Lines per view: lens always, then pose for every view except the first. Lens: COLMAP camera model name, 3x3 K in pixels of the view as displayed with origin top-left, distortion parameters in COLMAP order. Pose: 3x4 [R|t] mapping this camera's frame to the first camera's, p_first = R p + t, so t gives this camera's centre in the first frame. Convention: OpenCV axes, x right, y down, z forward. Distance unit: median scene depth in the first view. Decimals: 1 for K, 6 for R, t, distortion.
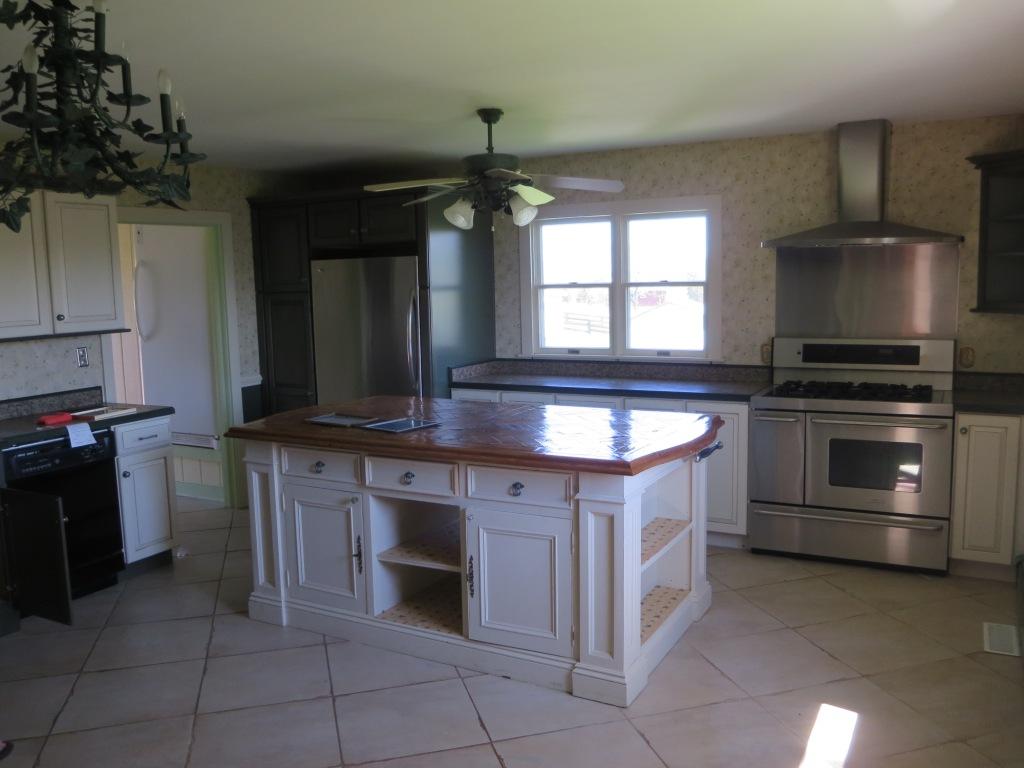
lens RADIAL K [[854.4, 0, 511.5], [0, 854.4, 384.5], [0, 0, 1]] dist [-0.003289, -0.001357]
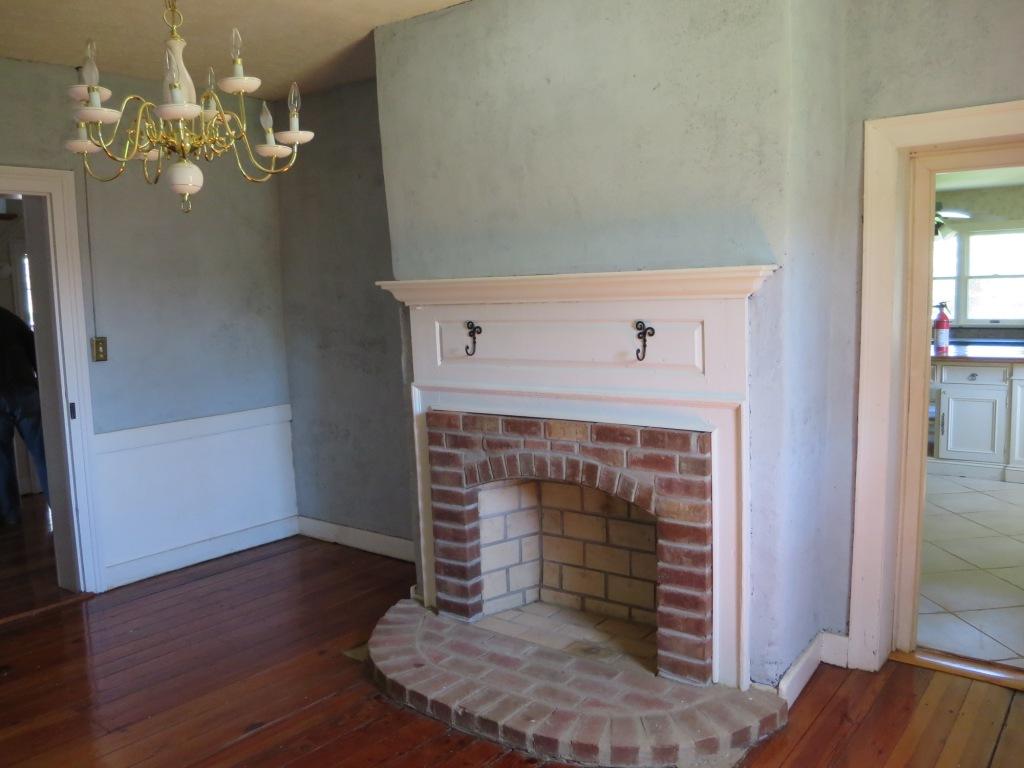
lens RADIAL K [[854.4, 0, 512.3], [0, 854.4, 384.0], [0, 0, 1]] dist [-0.003289, -0.001357]
pose [[0.985033, -0.000254, -0.172367, -0.682332], [-0.002140, 0.999904, -0.013698, 0.163641], [0.172354, 0.013862, 0.984938, -1.090875]]
